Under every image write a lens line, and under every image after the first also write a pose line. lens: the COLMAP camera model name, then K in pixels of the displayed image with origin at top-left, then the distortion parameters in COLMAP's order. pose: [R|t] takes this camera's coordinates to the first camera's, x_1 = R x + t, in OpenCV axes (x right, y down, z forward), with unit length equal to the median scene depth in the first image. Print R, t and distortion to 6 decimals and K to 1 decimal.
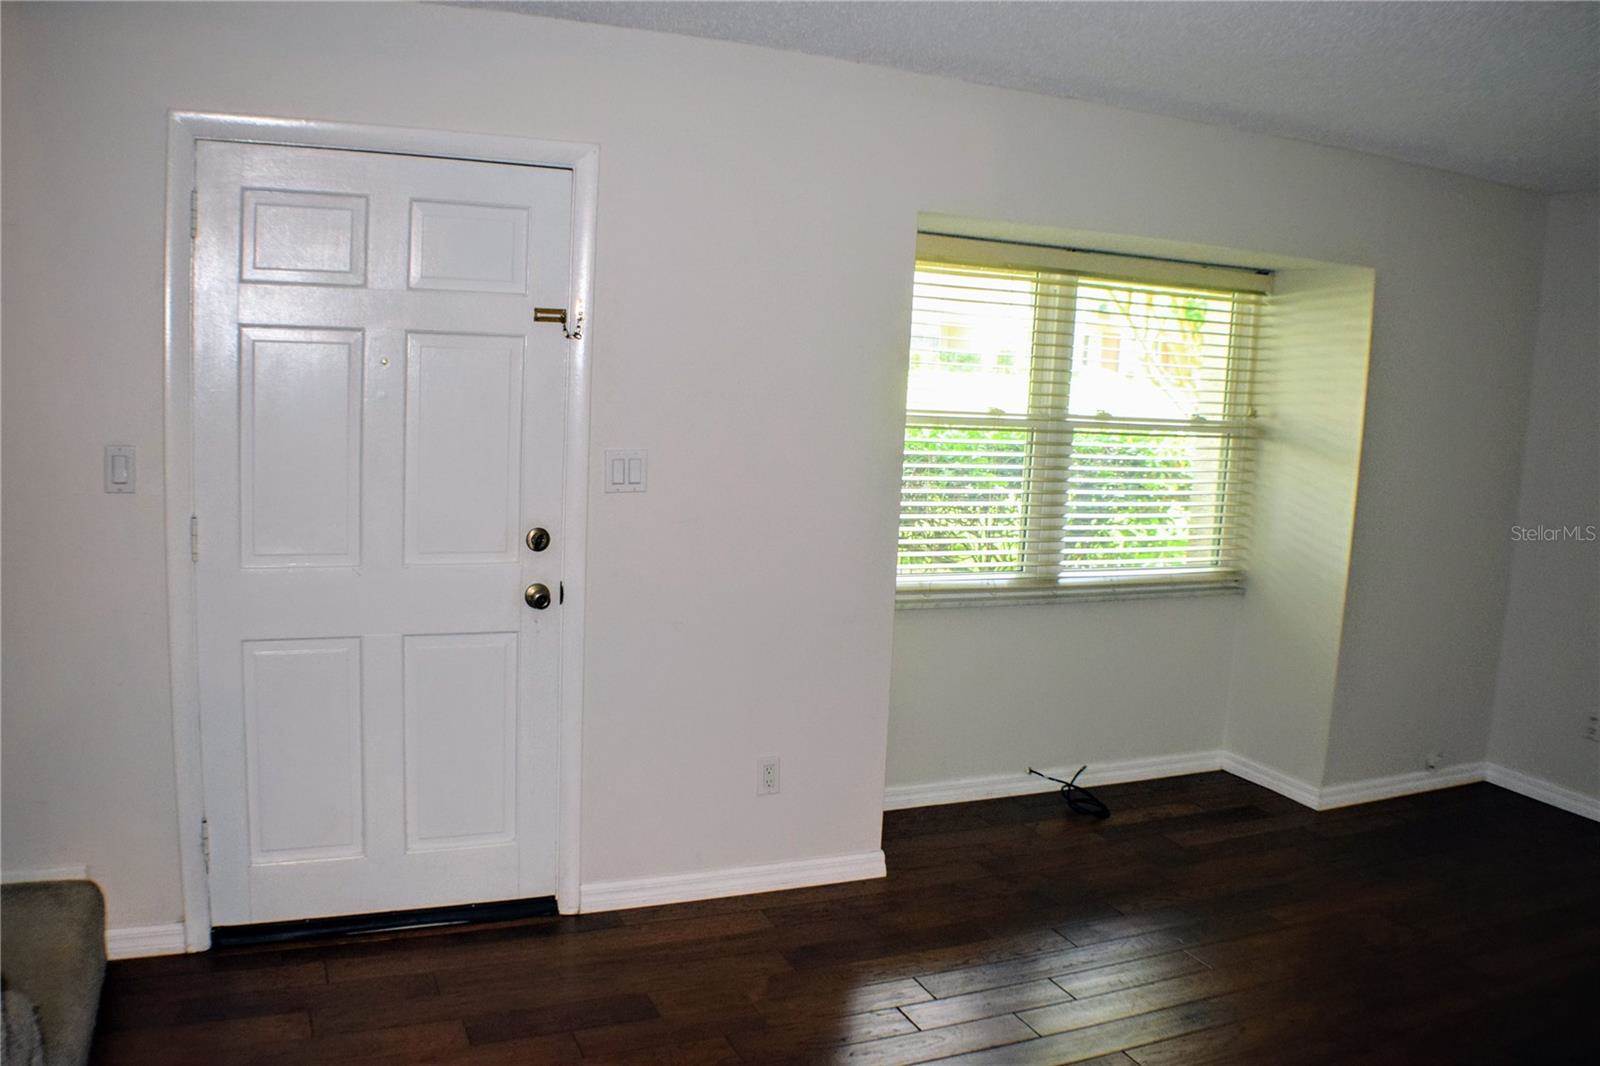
lens RADIAL K [[1262.4, 0, 800.0], [0, 1262.4, 533.0], [0, 0, 1]] dist [-0.118704, 0.005782]
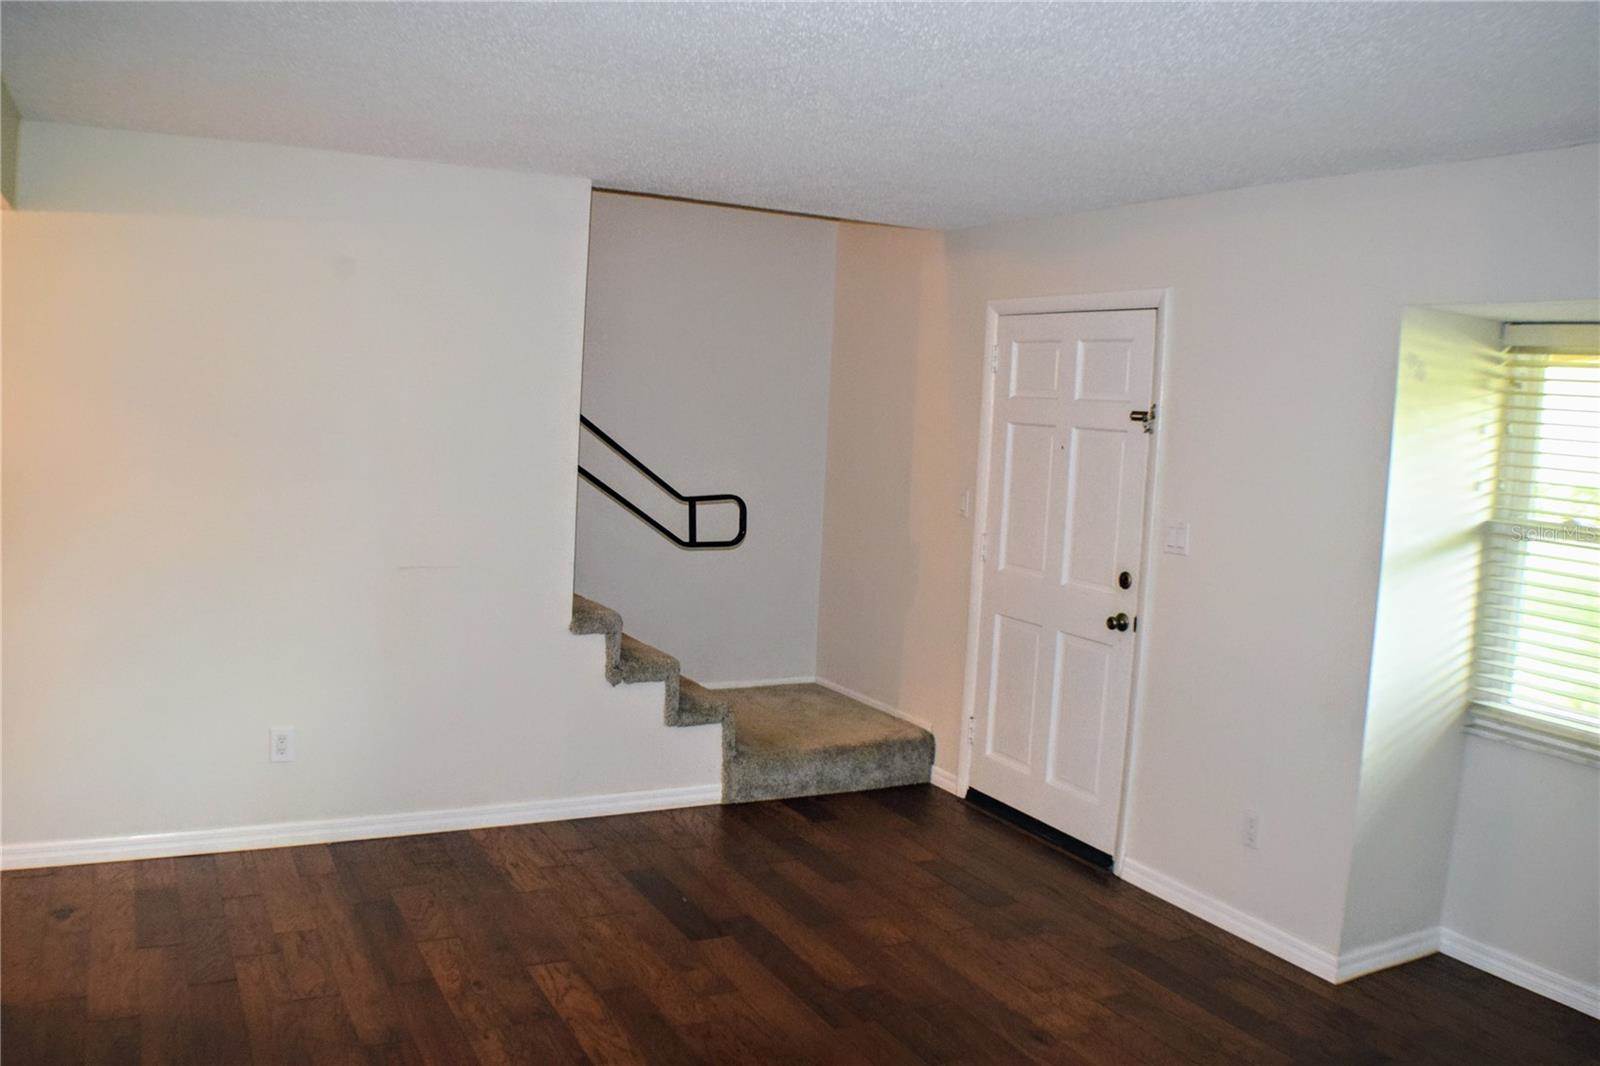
lens RADIAL K [[1262.4, 0, 800.0], [0, 1262.4, 533.0], [0, 0, 1]] dist [-0.118704, 0.005782]
pose [[0.097234, 0.050069, -0.994001, 1.082210], [-0.195519, 0.980233, 0.030250, -0.016474], [0.975868, 0.191405, 0.105101, 0.495442]]
